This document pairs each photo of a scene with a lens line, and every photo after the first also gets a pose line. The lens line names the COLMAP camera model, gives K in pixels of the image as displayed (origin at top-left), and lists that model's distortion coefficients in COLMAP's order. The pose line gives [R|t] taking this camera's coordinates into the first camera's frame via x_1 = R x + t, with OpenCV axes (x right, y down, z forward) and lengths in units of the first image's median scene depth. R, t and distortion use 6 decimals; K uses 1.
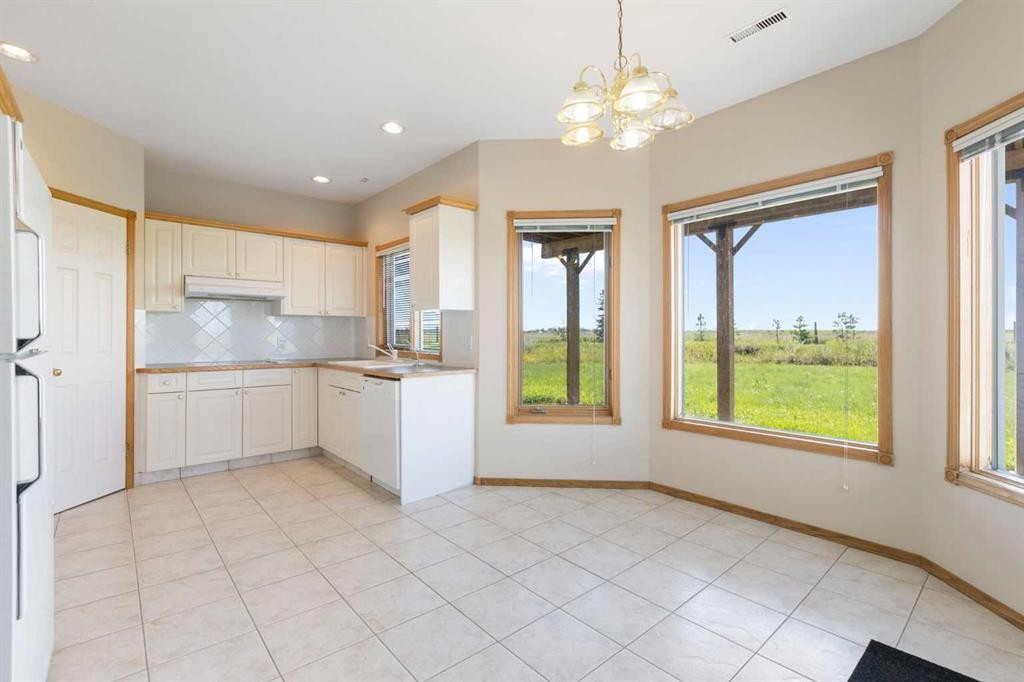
lens RADIAL K [[460.3, 0, 511.1], [0, 460.3, 335.3], [0, 0, 1]] dist [-0.000578, 0.000104]
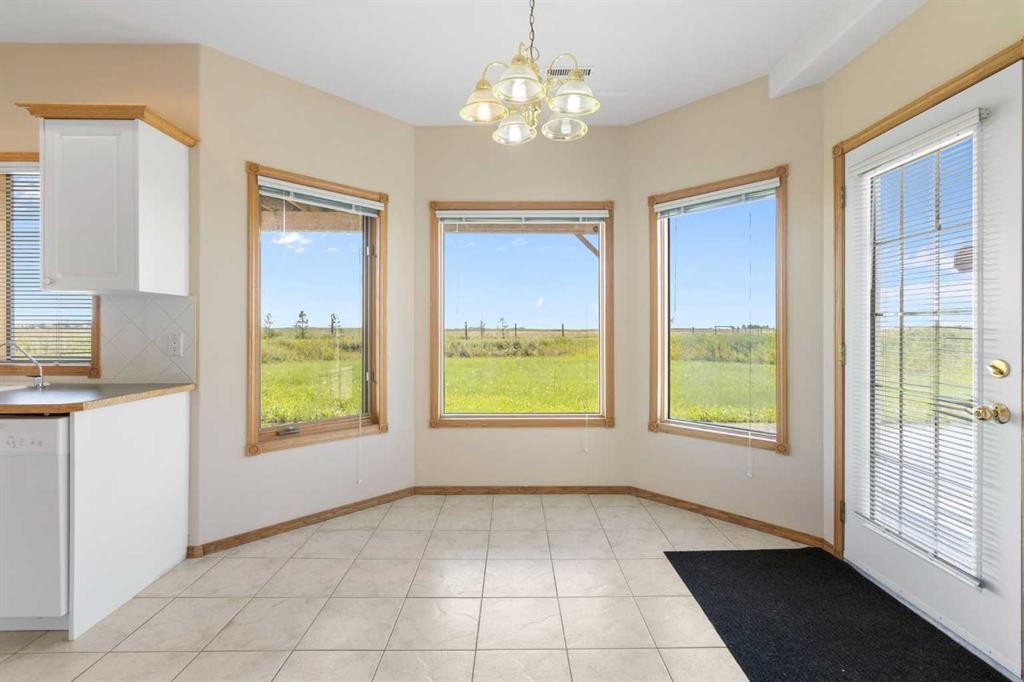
lens RADIAL K [[460.5, 0, 513.8], [0, 460.5, 331.7], [0, 0, 1]] dist [0.001198, 0.000474]
pose [[0.653152, 0.001374, 0.757226, -0.296465], [0.000322, 0.999998, -0.002091, -0.001382], [-0.757227, 0.001610, 0.653150, 0.223621]]
